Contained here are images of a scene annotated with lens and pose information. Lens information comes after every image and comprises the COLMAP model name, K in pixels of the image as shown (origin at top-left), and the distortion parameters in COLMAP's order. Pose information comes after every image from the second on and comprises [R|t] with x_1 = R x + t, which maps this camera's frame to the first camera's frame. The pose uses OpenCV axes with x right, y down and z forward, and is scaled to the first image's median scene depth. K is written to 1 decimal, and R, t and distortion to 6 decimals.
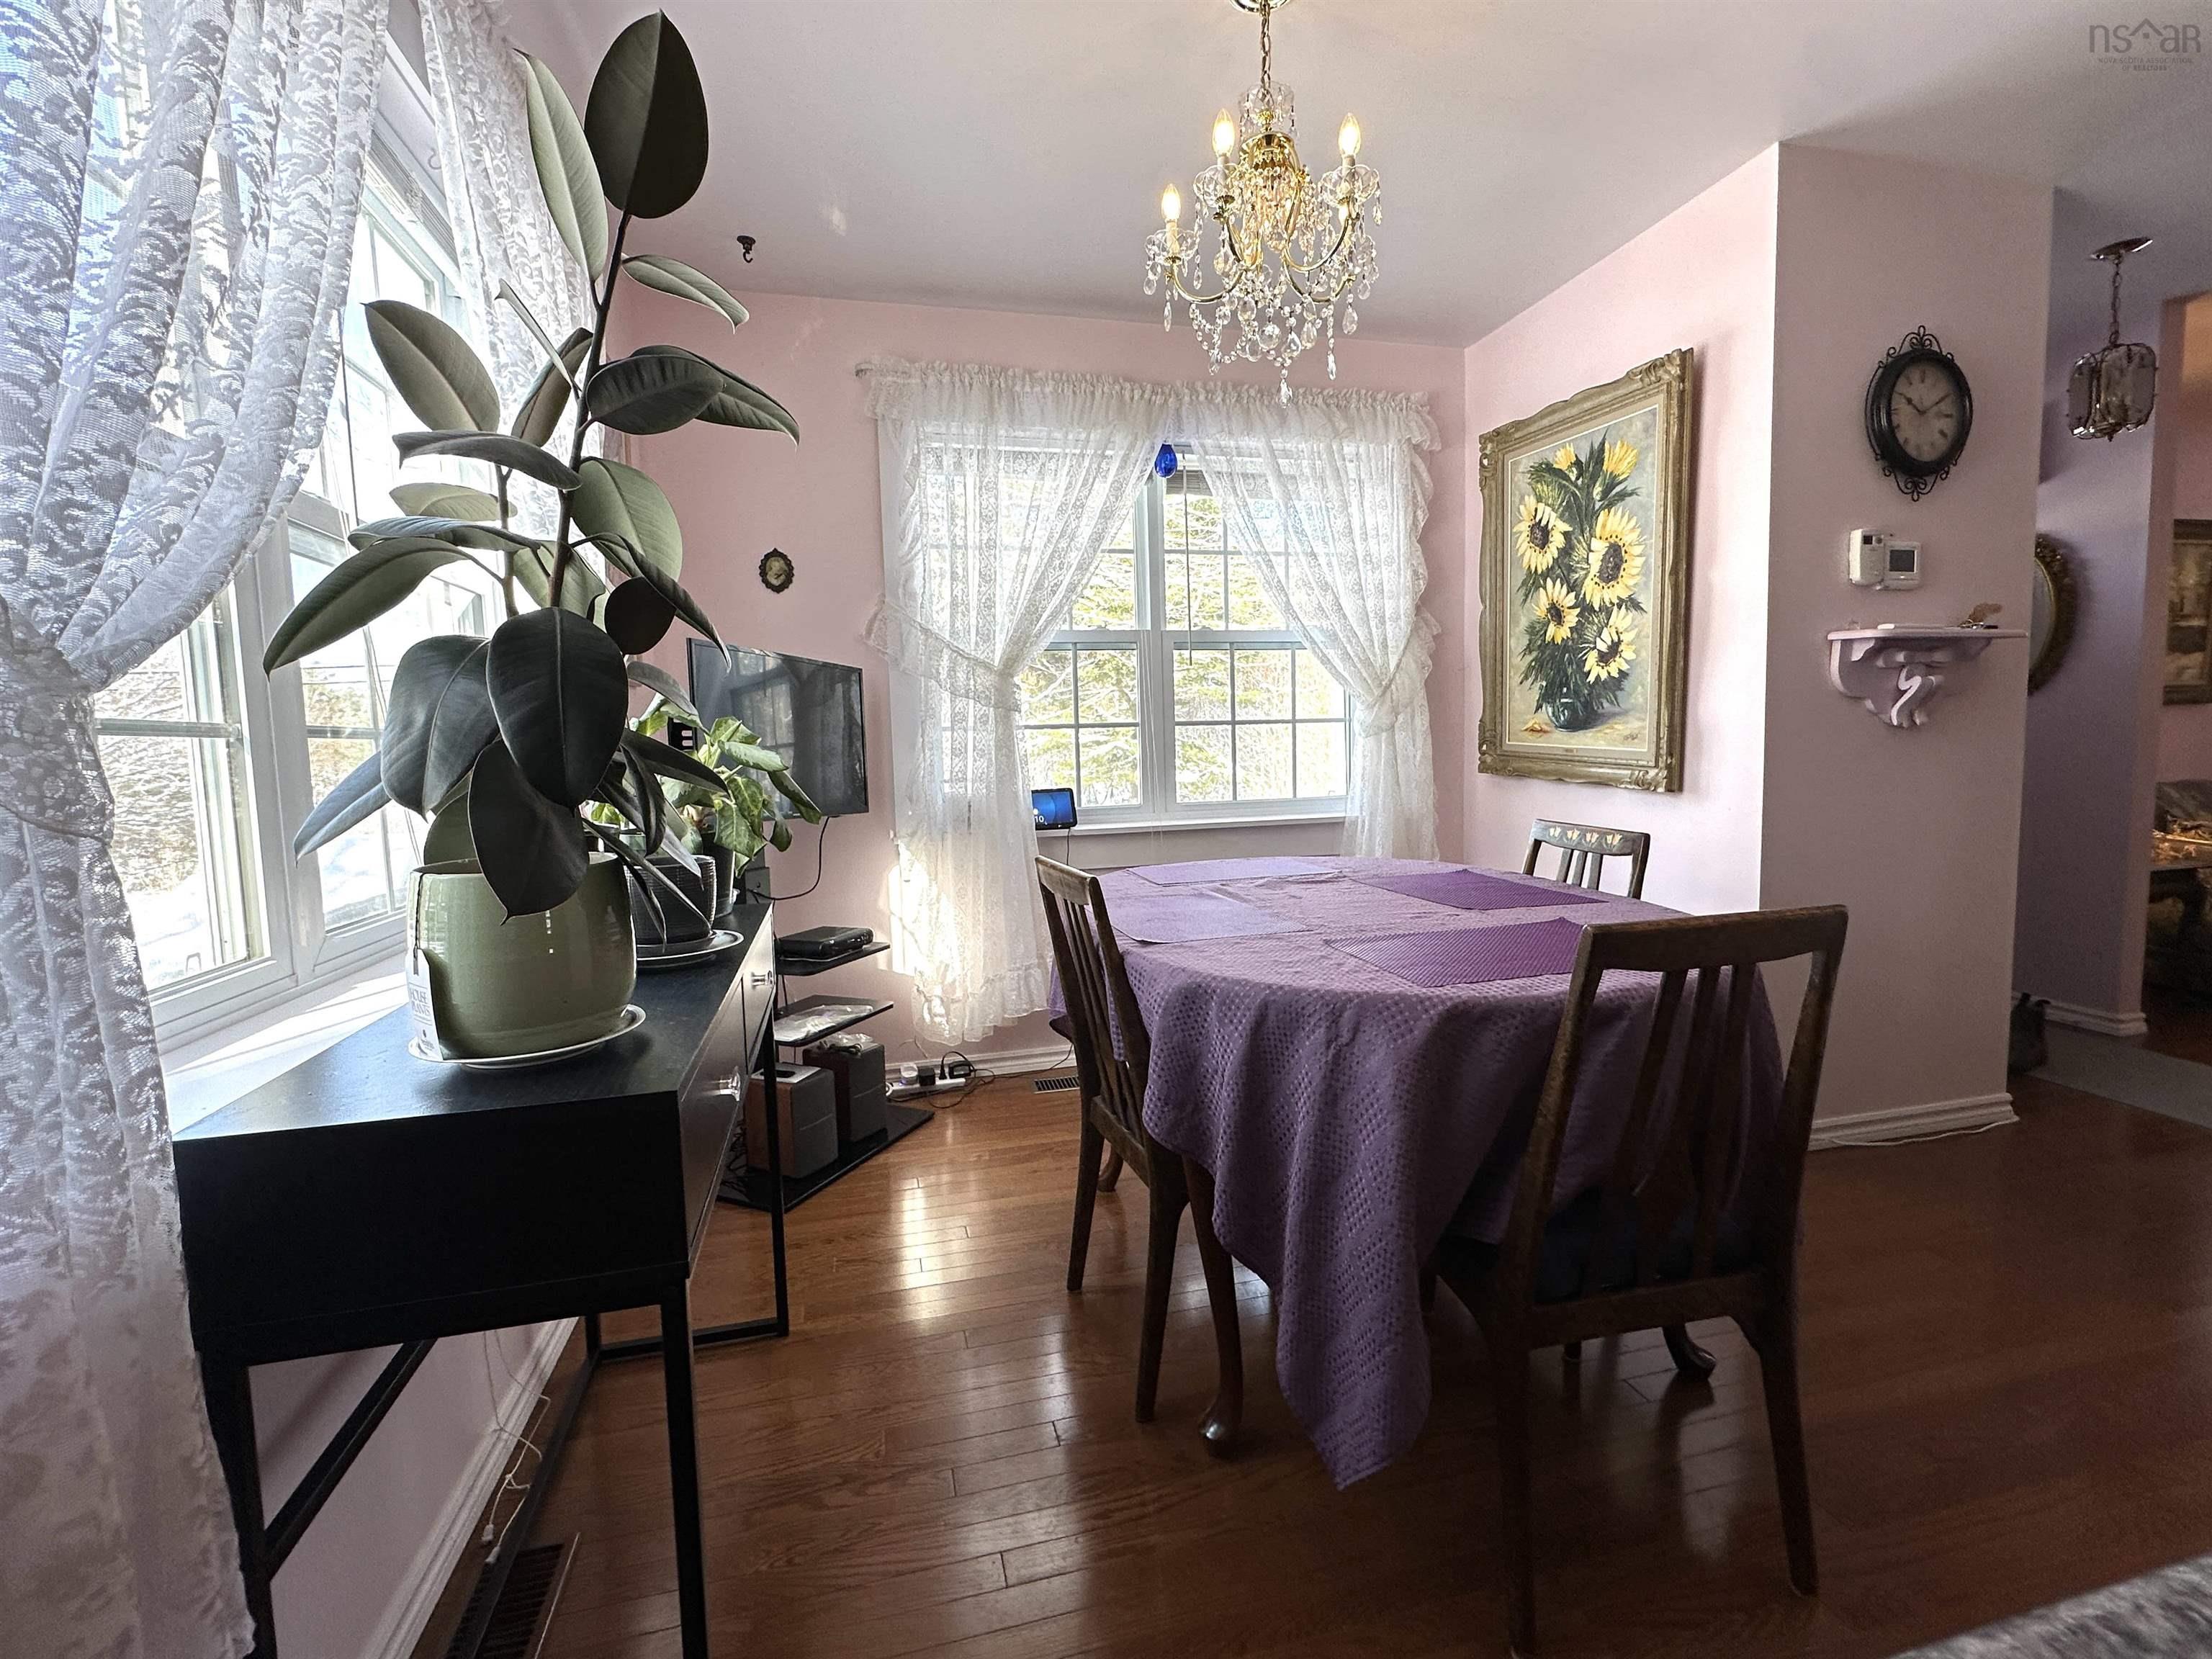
lens RADIAL K [[972.3, 0, 1108.1], [0, 972.3, 830.2], [0, 0, 1]] dist [-0.003945, 0.000691]
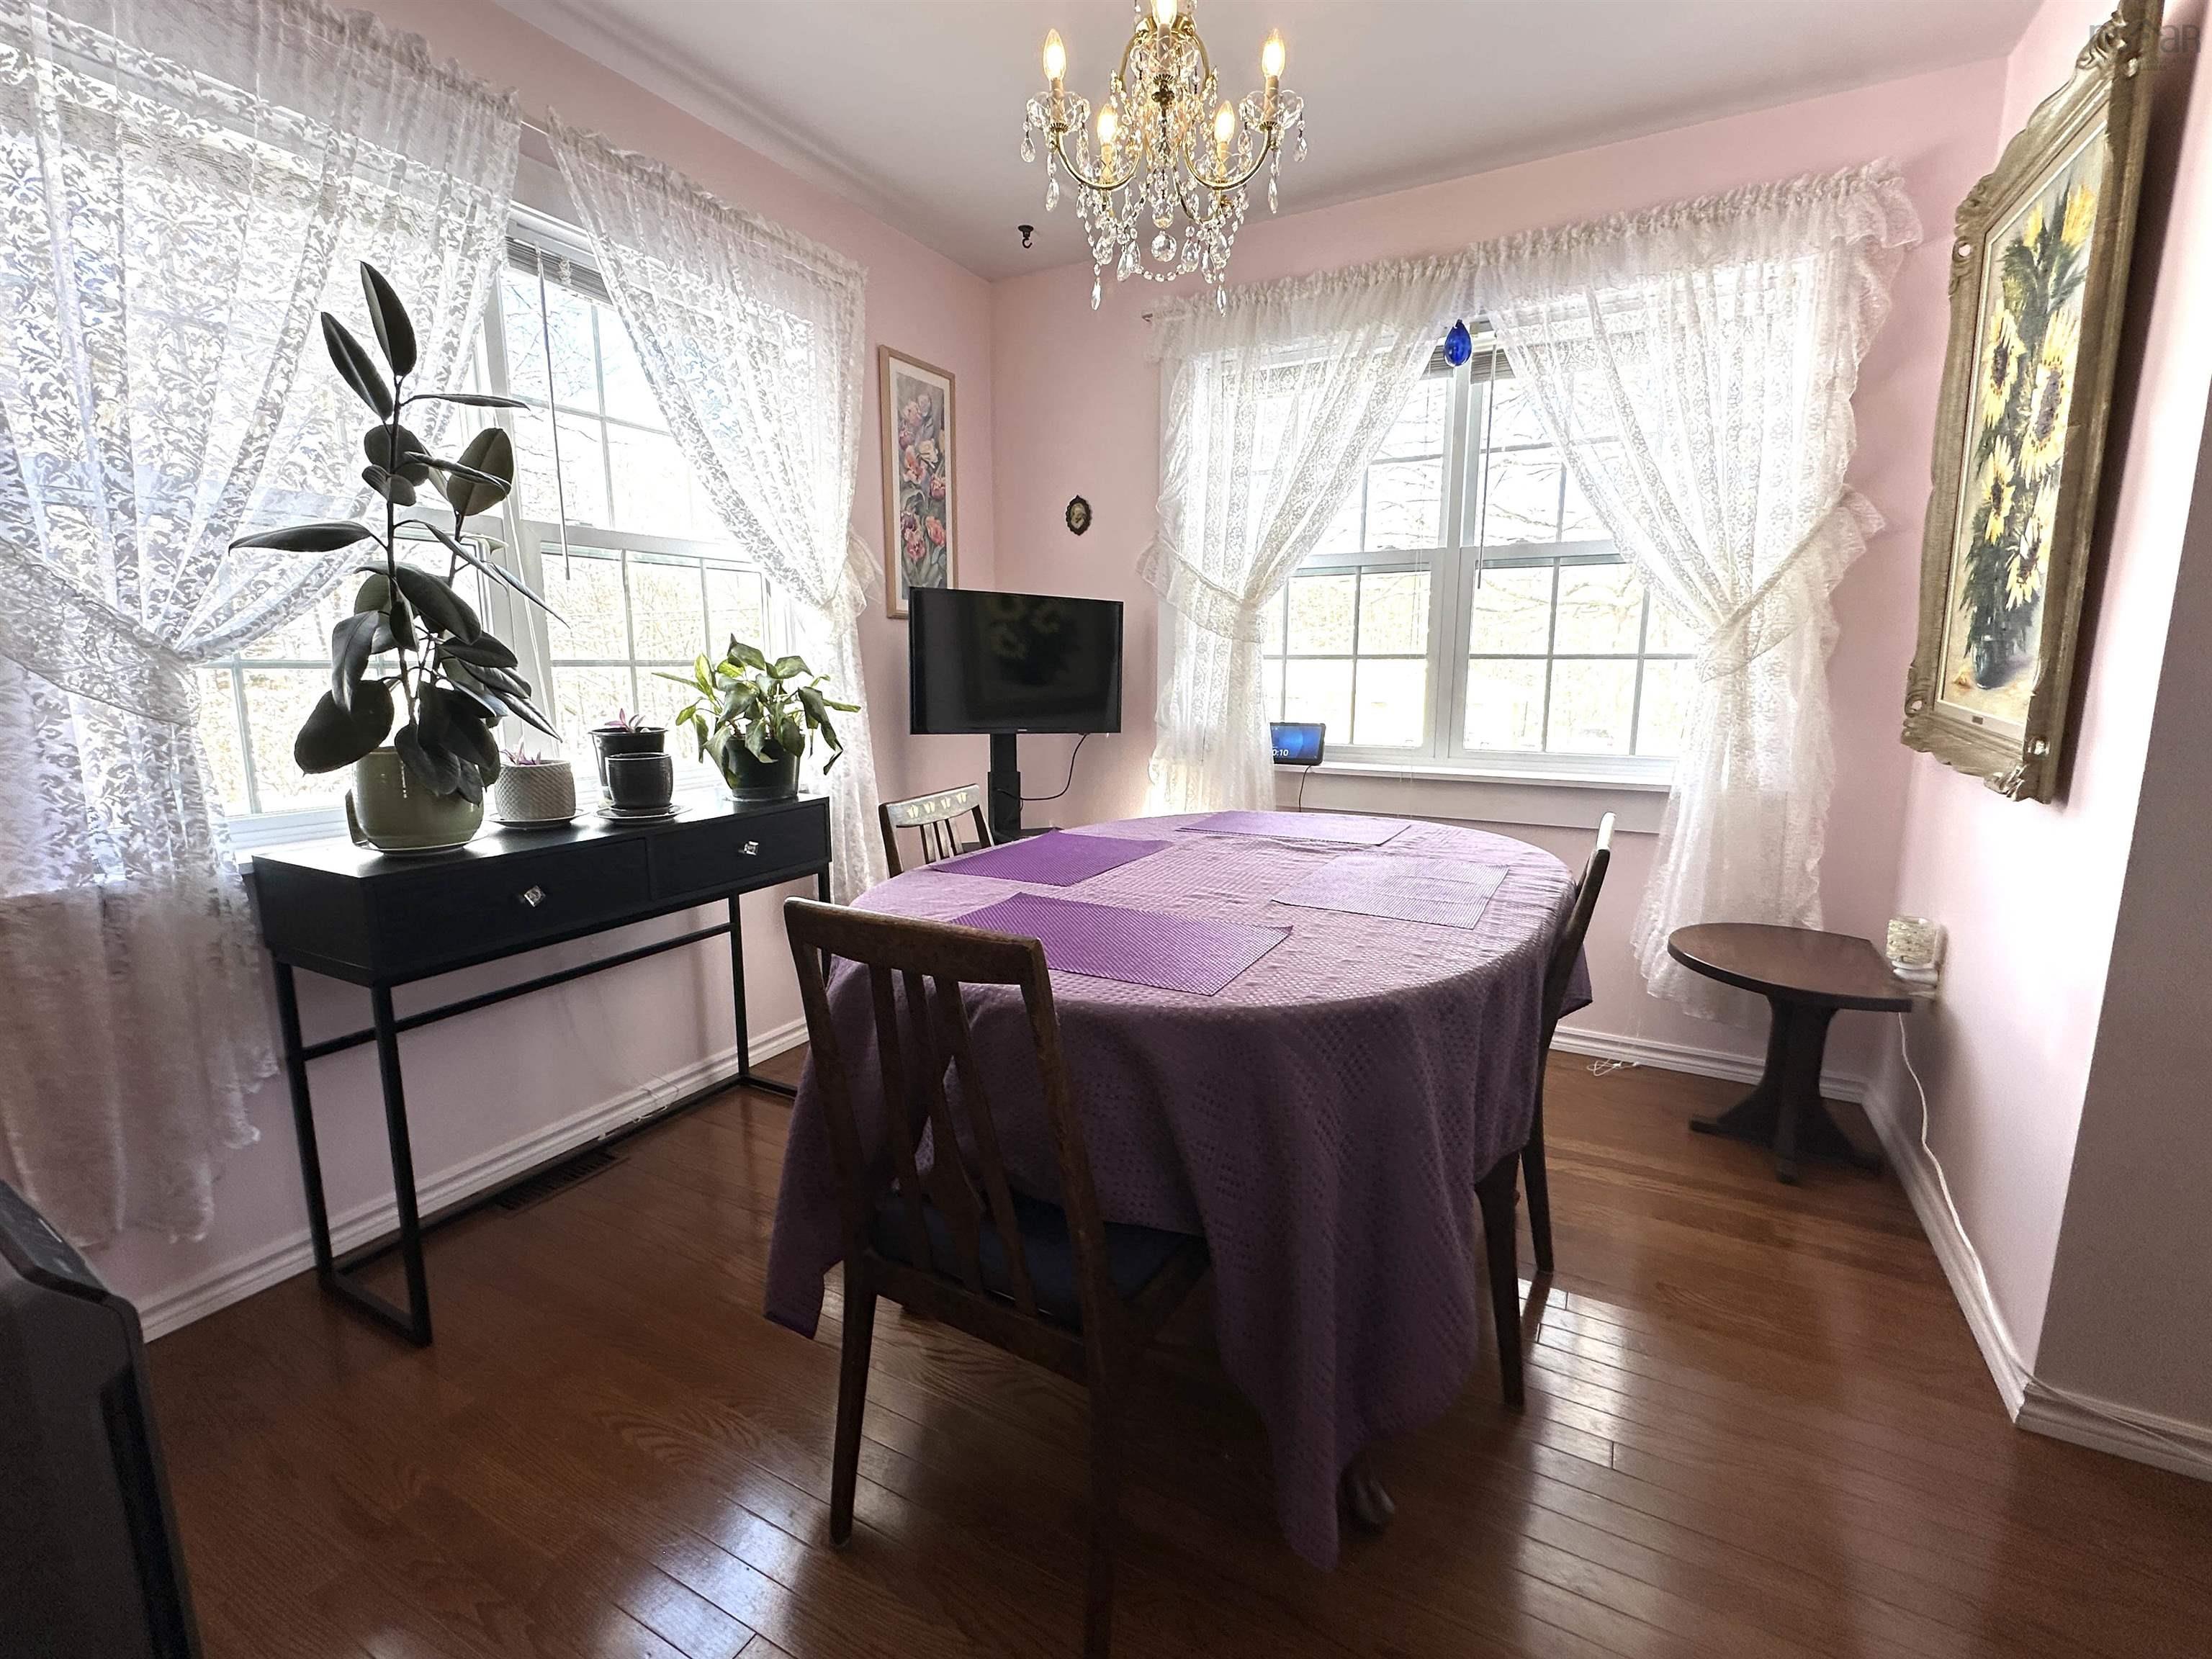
lens RADIAL K [[972.3, 0, 1114.4], [0, 972.3, 821.4], [0, 0, 1]] dist [-0.003945, 0.000691]
pose [[0.738093, 0.136570, -0.660733, 0.469541], [-0.078275, 0.990020, 0.117193, -0.045292], [0.670143, -0.034780, 0.741416, 0.159664]]
